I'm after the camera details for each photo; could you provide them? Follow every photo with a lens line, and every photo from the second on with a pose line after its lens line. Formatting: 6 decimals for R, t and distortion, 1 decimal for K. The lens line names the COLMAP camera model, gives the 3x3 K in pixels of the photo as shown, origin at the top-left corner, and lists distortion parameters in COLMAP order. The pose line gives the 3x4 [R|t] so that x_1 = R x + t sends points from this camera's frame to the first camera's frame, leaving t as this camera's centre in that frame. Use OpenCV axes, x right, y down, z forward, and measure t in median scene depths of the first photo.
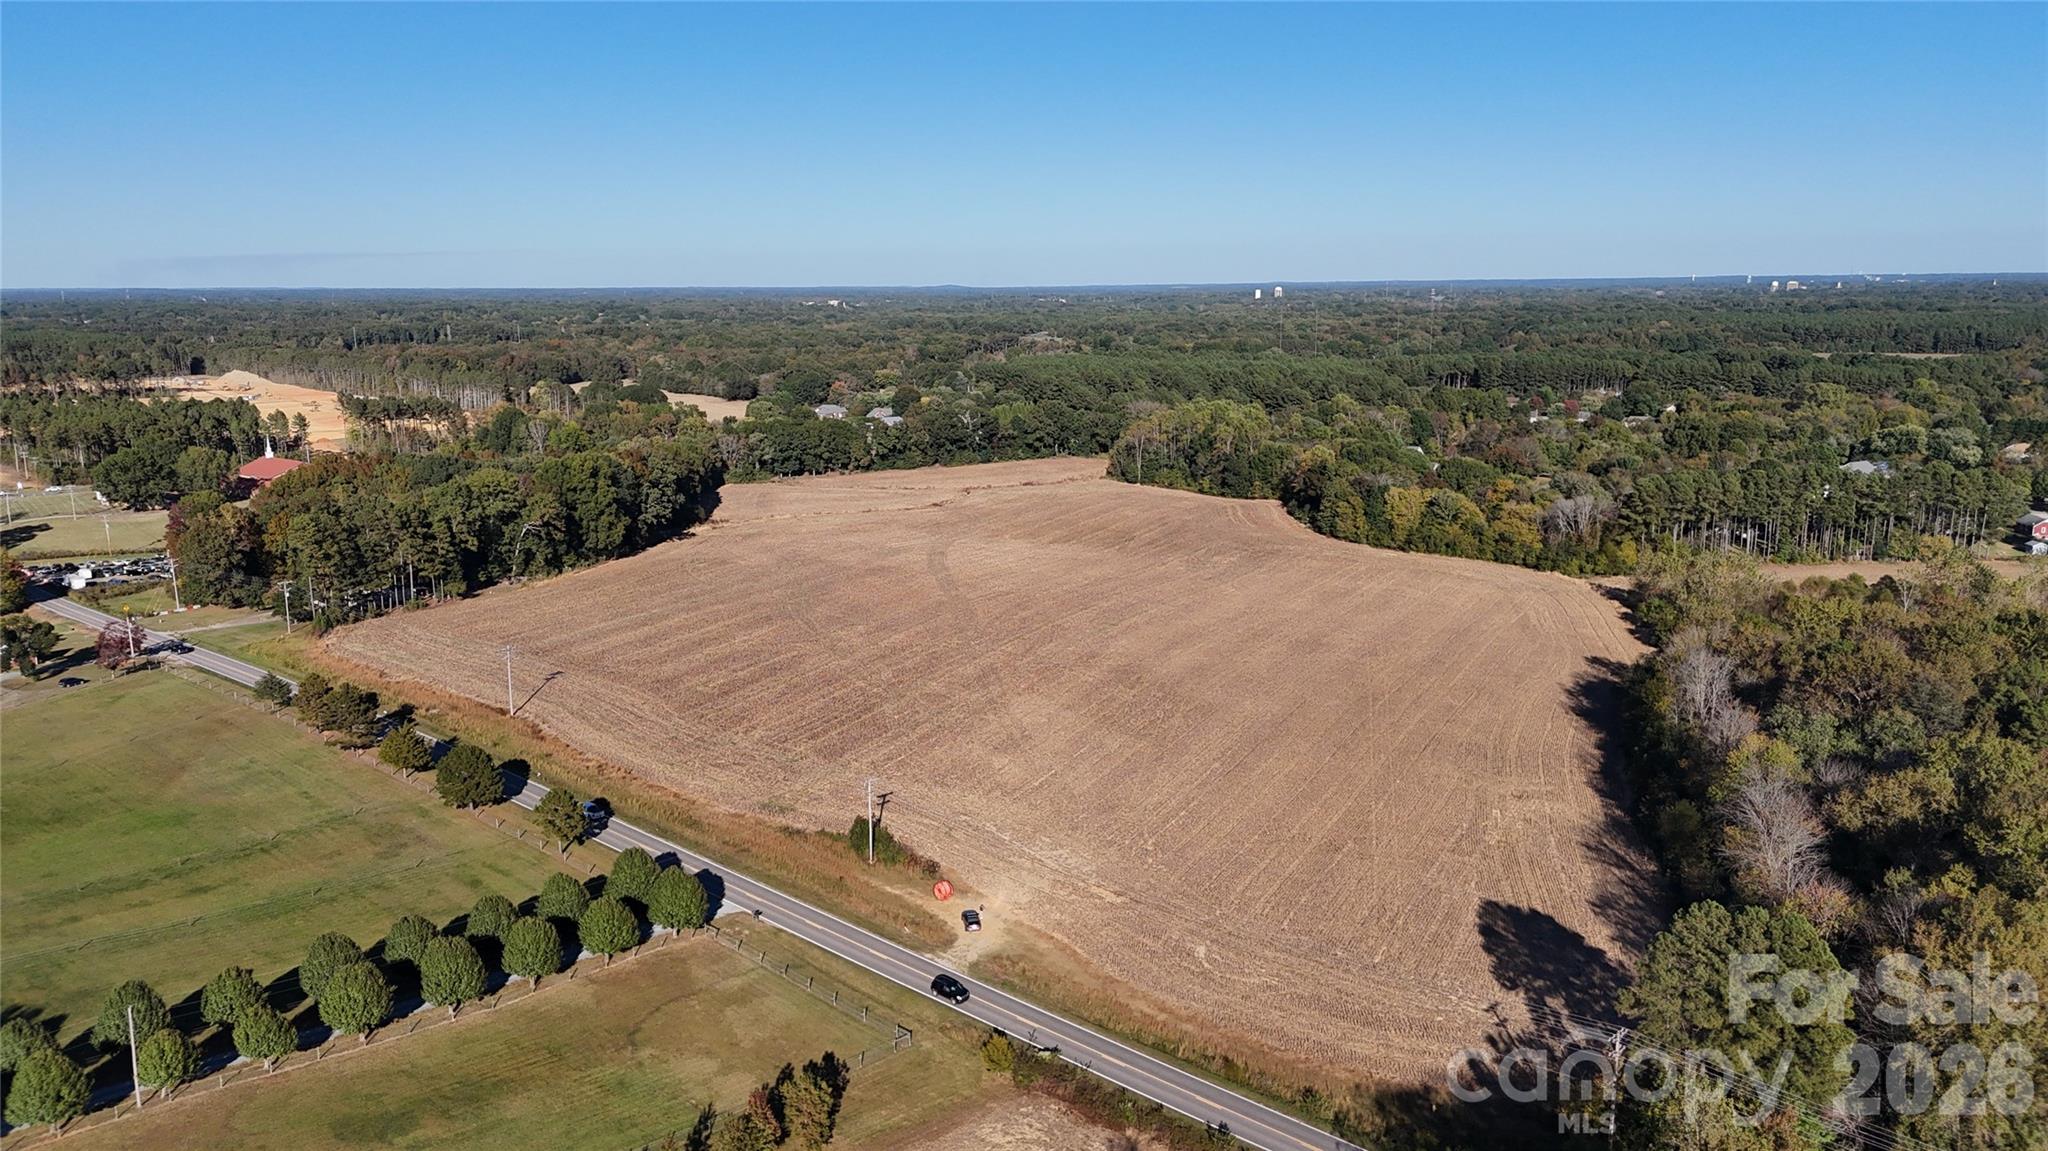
lens RADIAL K [[1522.4, 0, 1028.5], [0, 1522.4, 575.0], [0, 0, 1]] dist [0.074625, -0.073030]
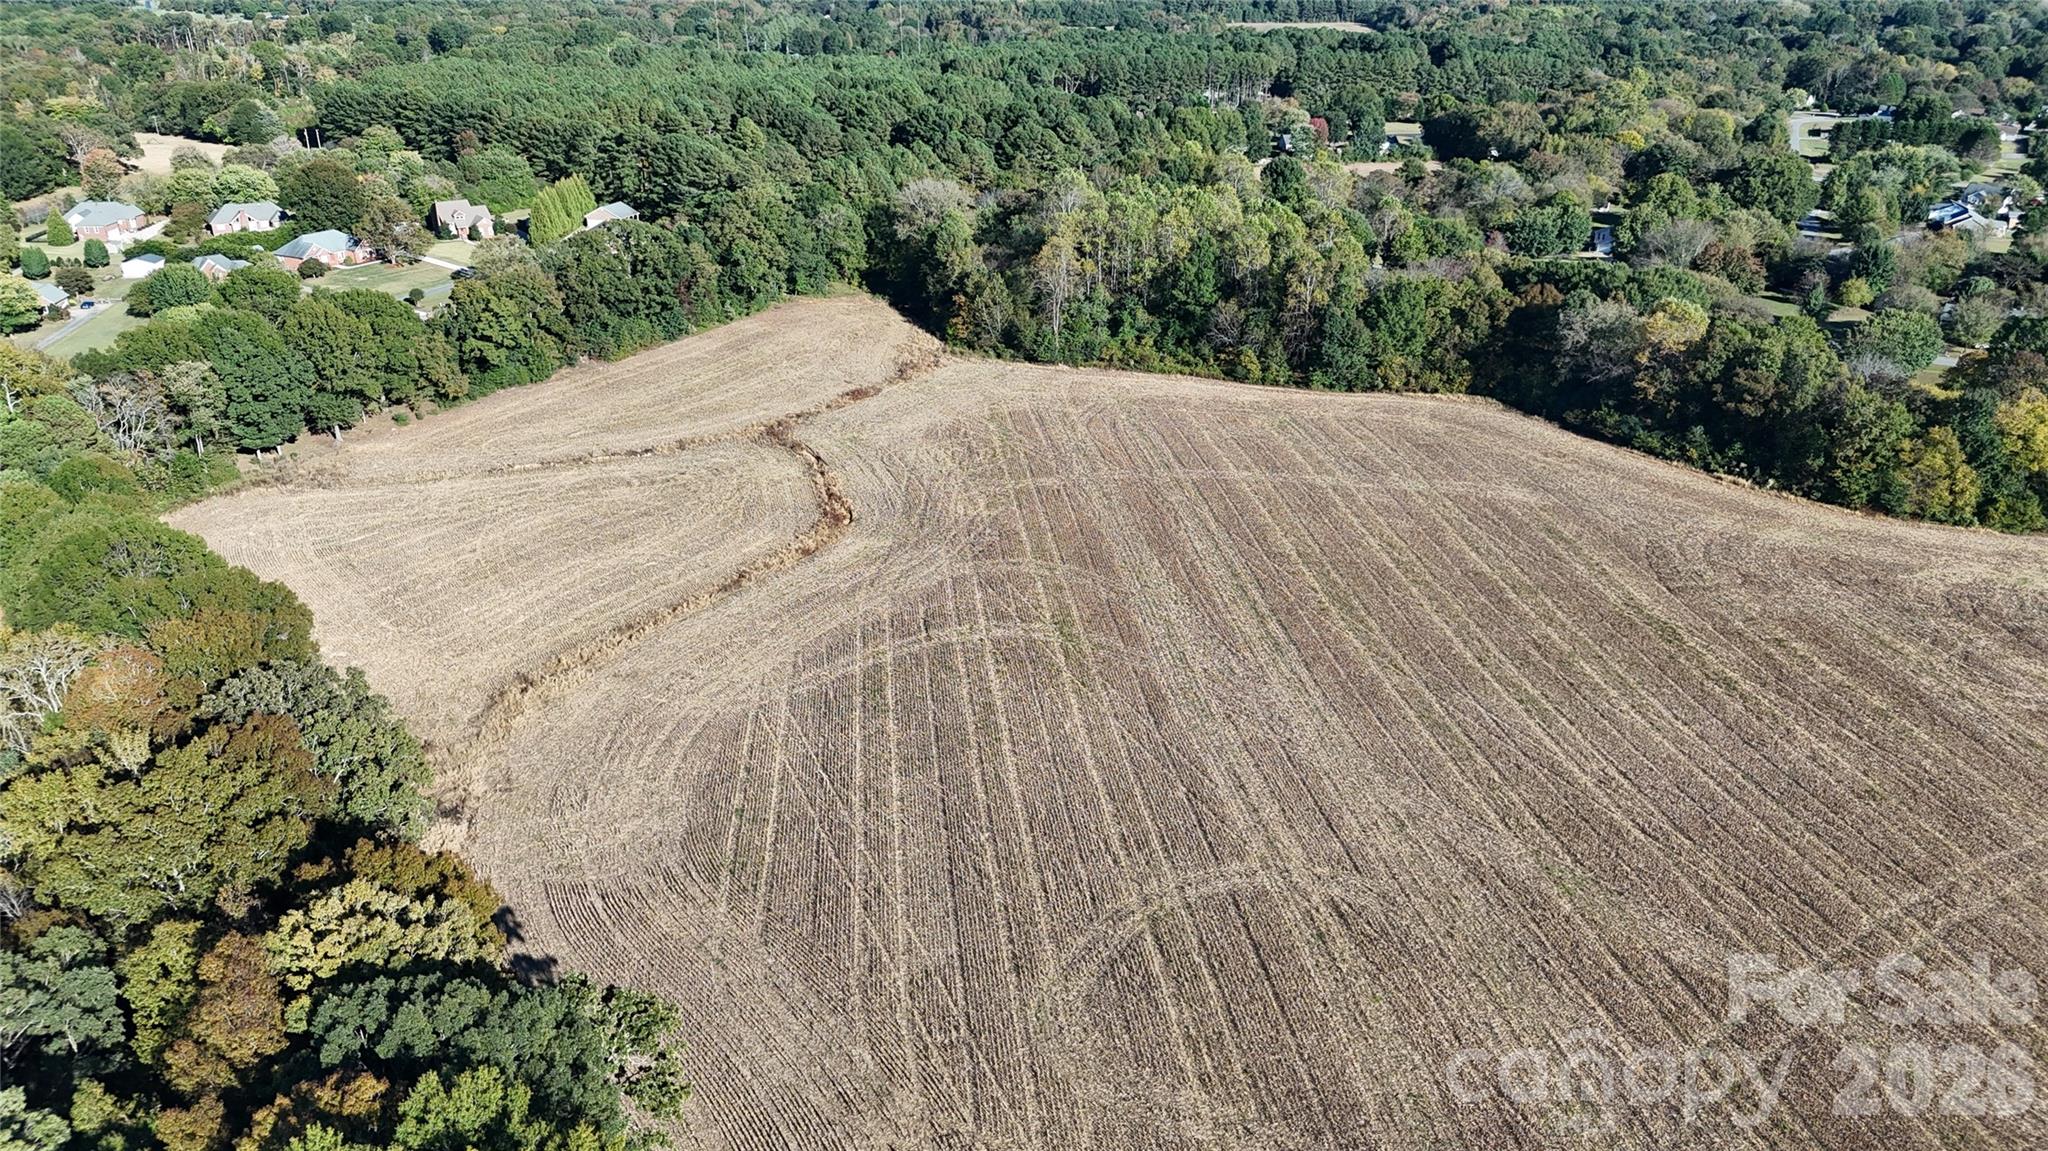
lens RADIAL K [[1522.4, 0, 1025.3], [0, 1522.4, 575.3], [0, 0, 1]] dist [0.074625, -0.073030]
pose [[0.840008, -0.206248, 0.501845, -0.307280], [0.099154, 0.967711, 0.231740, -0.163590], [-0.533437, -0.144904, 0.833336, 0.840472]]
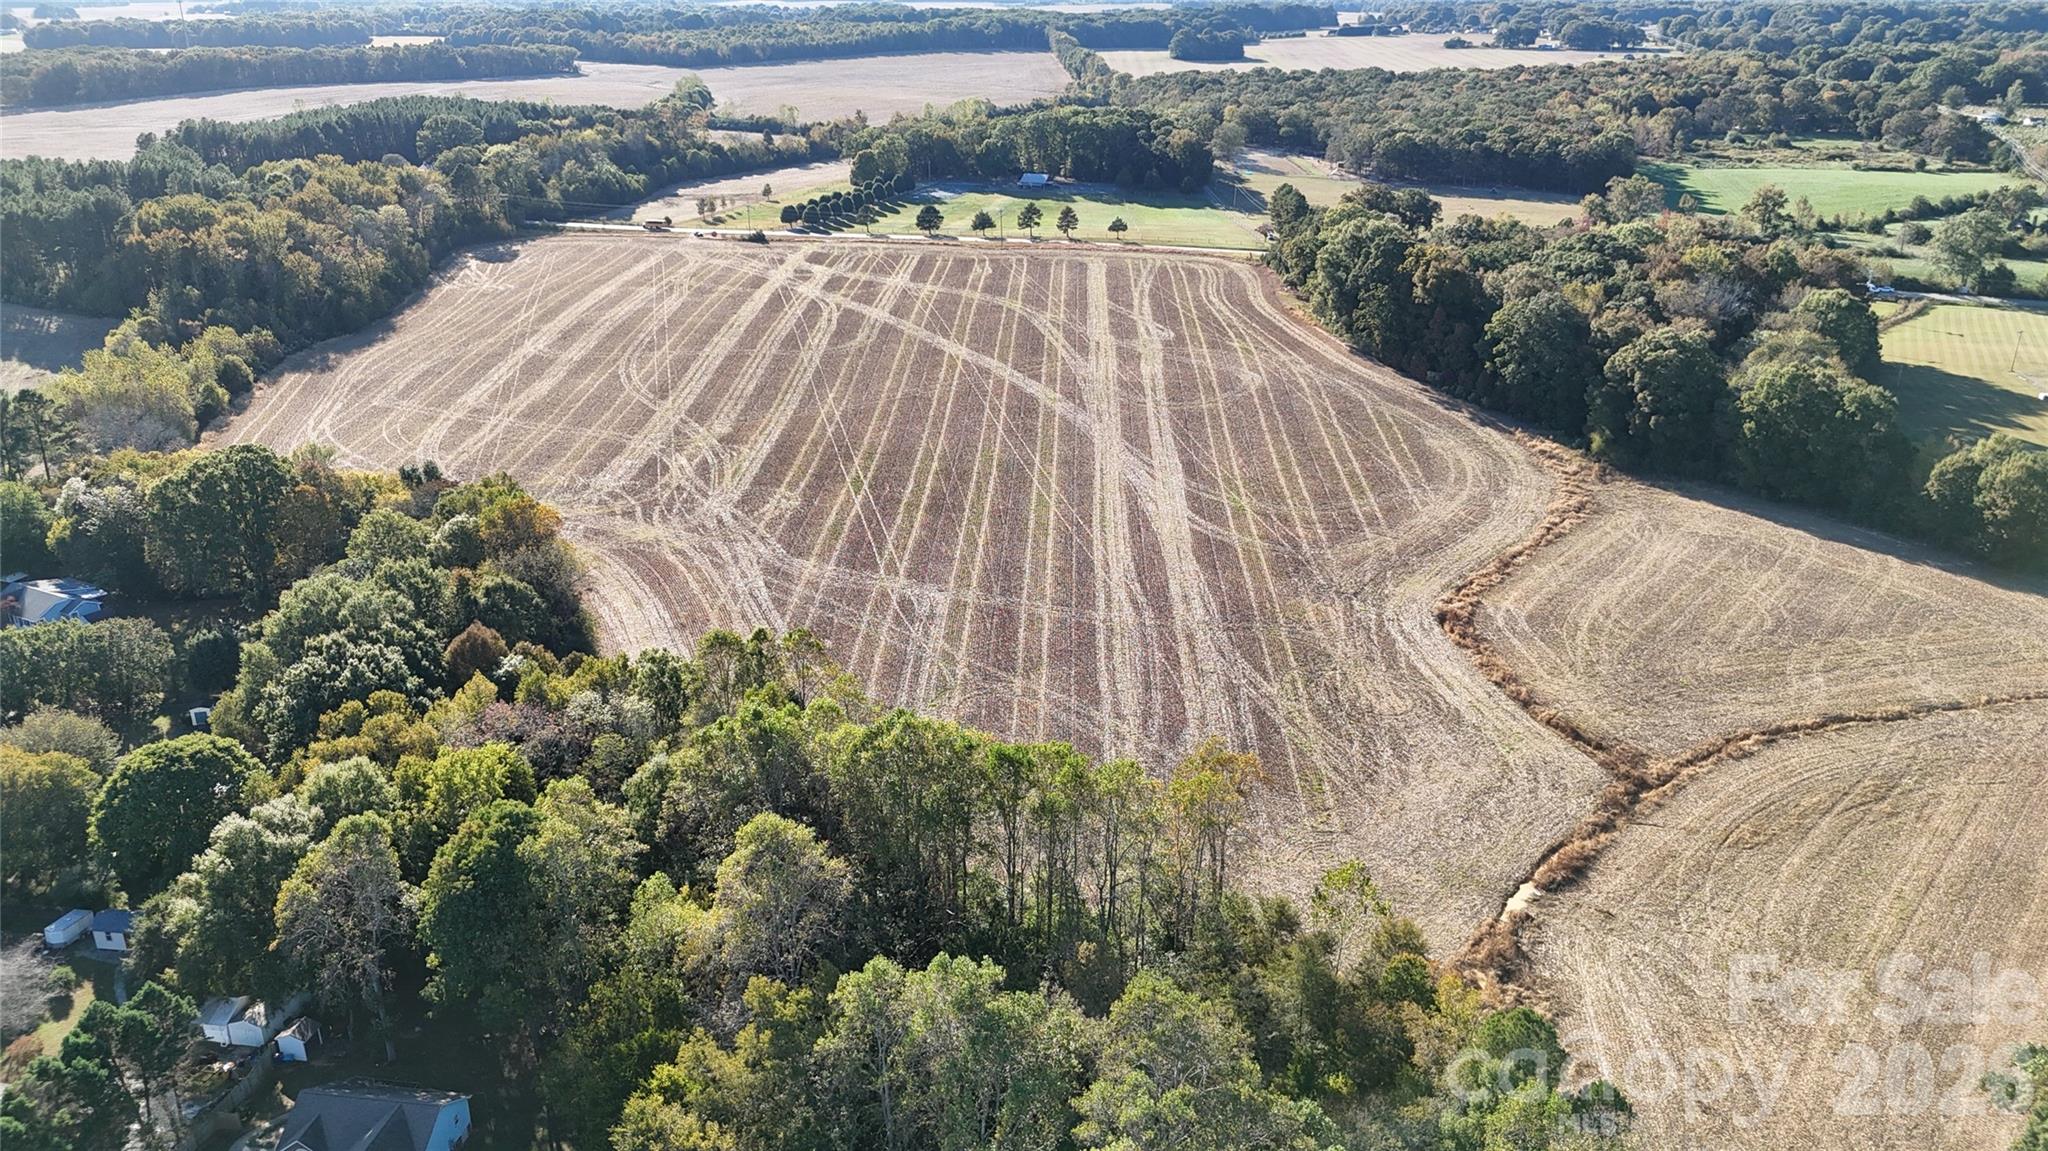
lens RADIAL K [[1522.4, 0, 1025.1], [0, 1522.4, 575.4], [0, 0, 1]] dist [0.074625, -0.073030]
pose [[-0.907198, 0.170089, -0.384789, 0.300664], [-0.064098, 0.848070, 0.525994, -0.373267], [0.415793, 0.501844, -0.758464, 1.733201]]
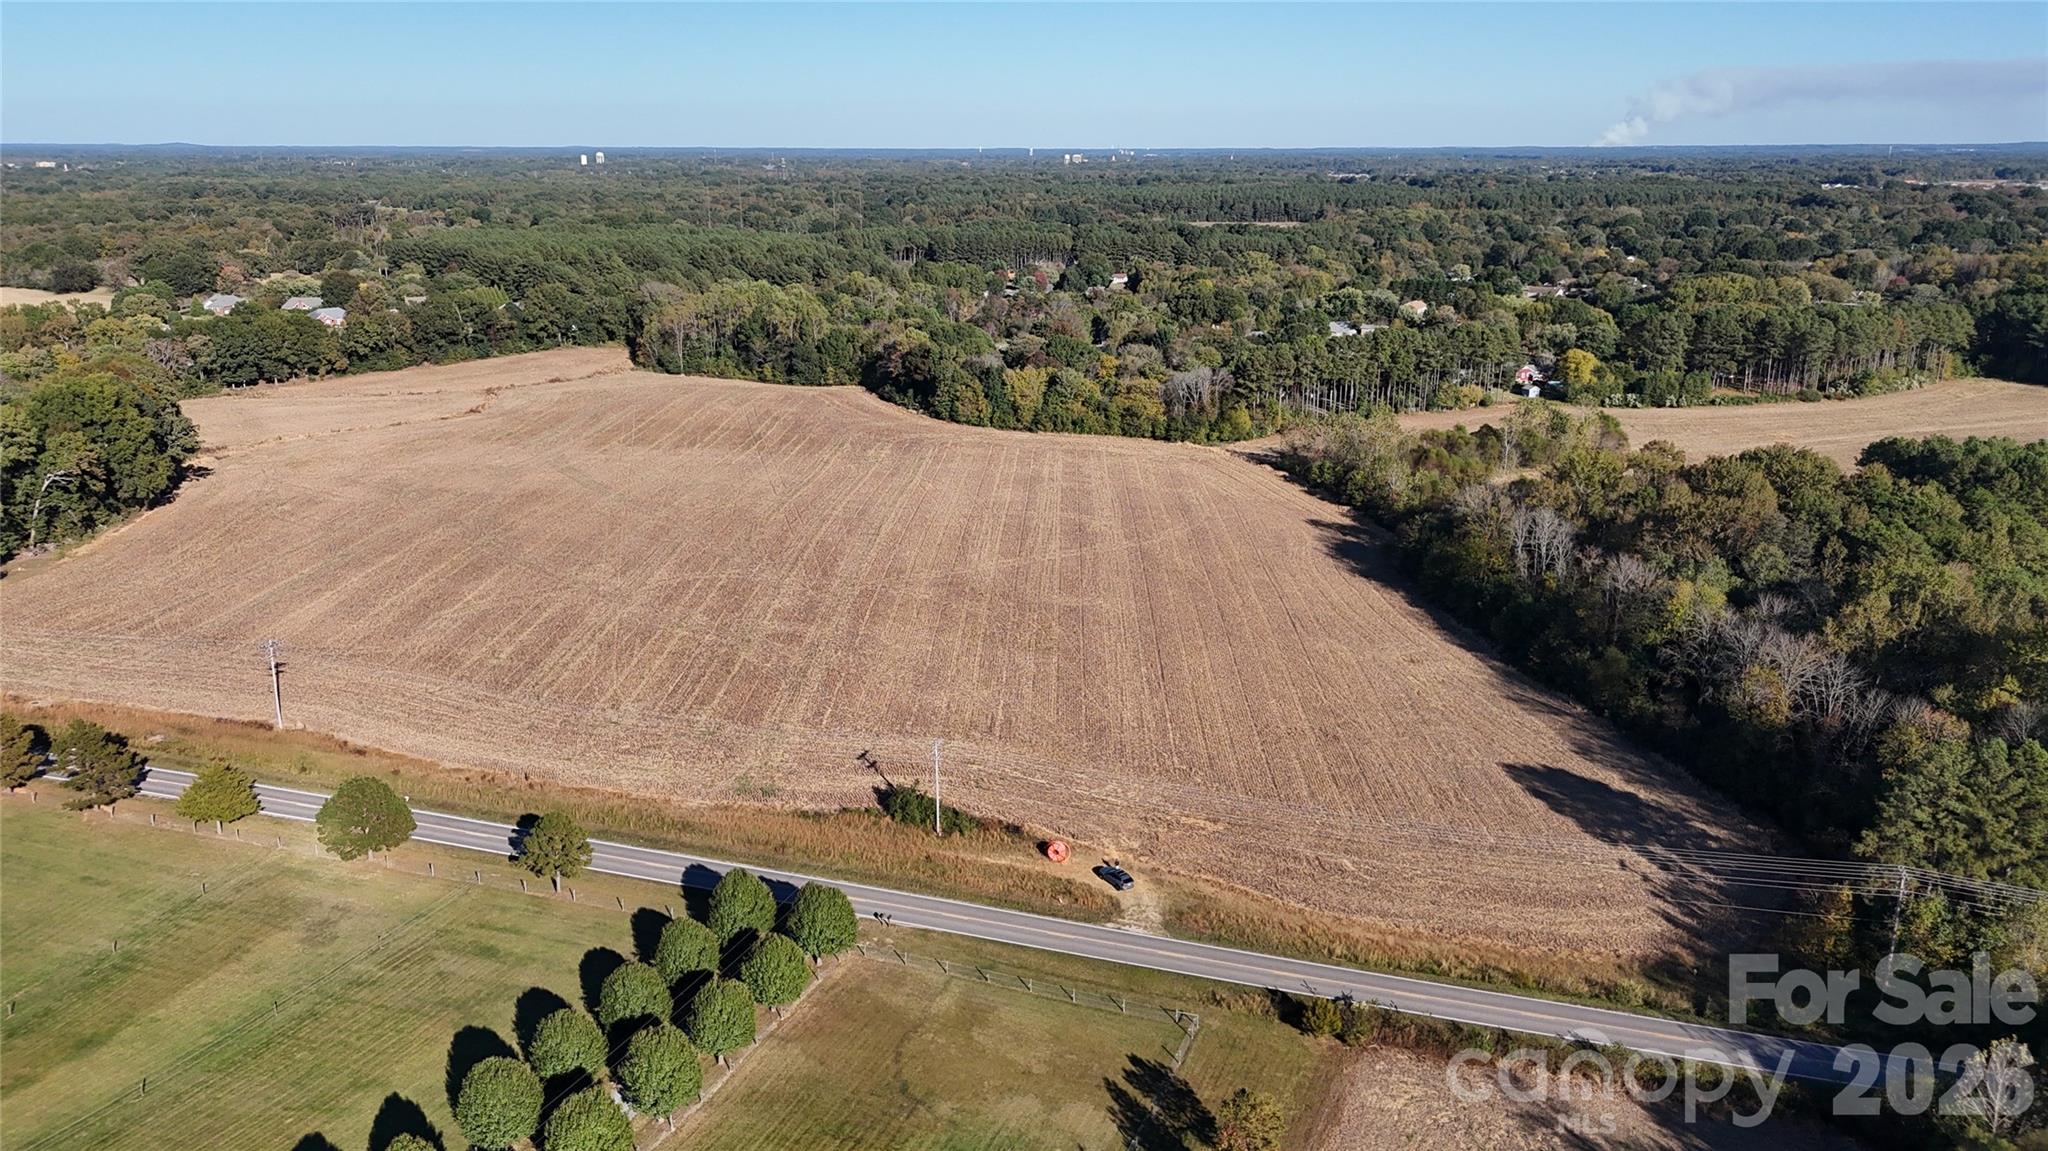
lens RADIAL K [[1522.4, 0, 1038.0], [0, 1522.4, 585.0], [0, 0, 1]] dist [0.074625, -0.073030]
pose [[0.902381, -0.111154, 0.416358, -0.196805], [0.074115, 0.991797, 0.104145, -0.020905], [-0.424518, -0.063120, 0.903217, 0.091324]]
